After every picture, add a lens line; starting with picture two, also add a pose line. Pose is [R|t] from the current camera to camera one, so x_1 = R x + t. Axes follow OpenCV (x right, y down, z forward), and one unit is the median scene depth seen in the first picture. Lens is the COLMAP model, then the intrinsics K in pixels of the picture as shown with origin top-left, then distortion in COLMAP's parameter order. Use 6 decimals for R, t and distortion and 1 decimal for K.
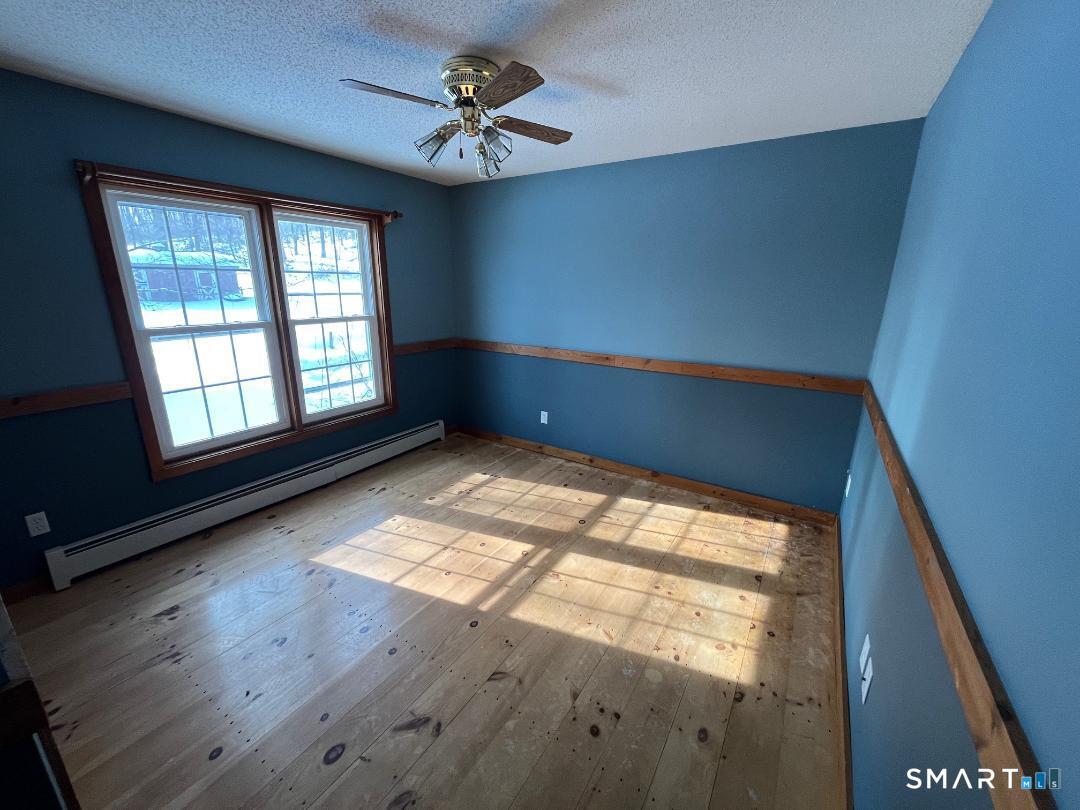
lens RADIAL K [[436.0, 0, 534.7], [0, 436.0, 404.3], [0, 0, 1]] dist [-0.001107, -0.000093]
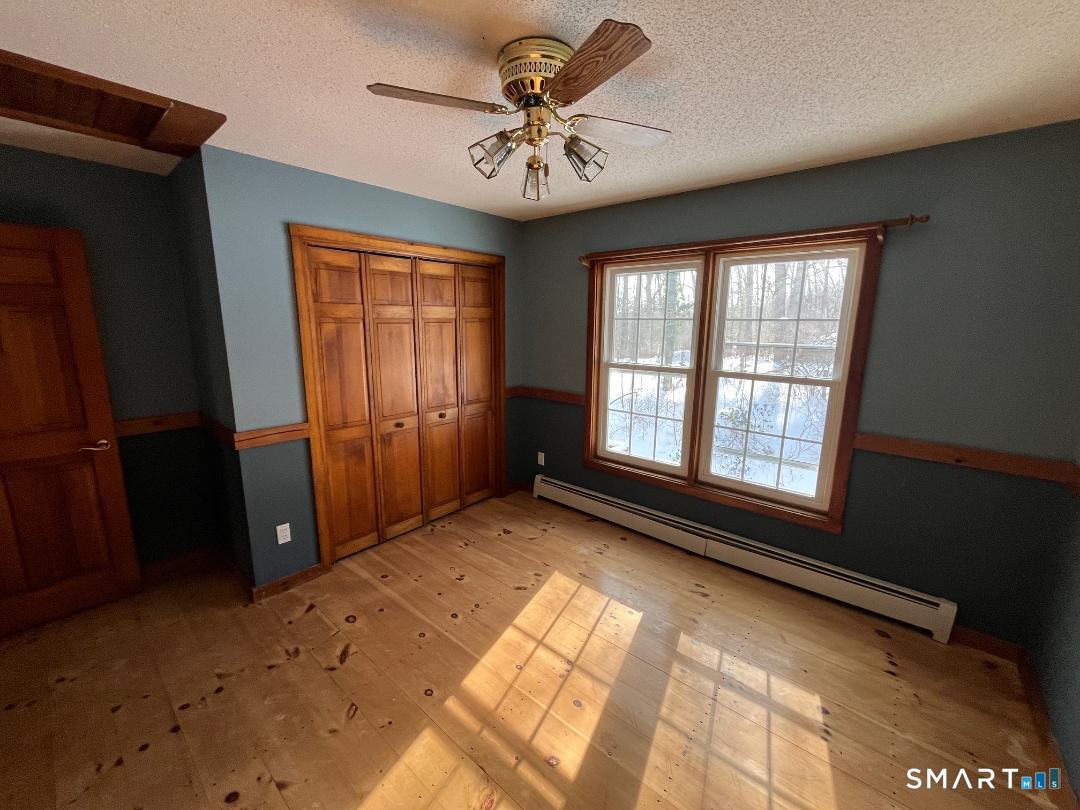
lens RADIAL K [[436.0, 0, 534.7], [0, 436.0, 404.3], [0, 0, 1]] dist [-0.001107, -0.000093]
pose [[-0.132323, 0.178535, -0.974995, 0.452095], [-0.272454, 0.939205, 0.208958, -0.236700], [0.953026, 0.293291, -0.075635, 0.795905]]
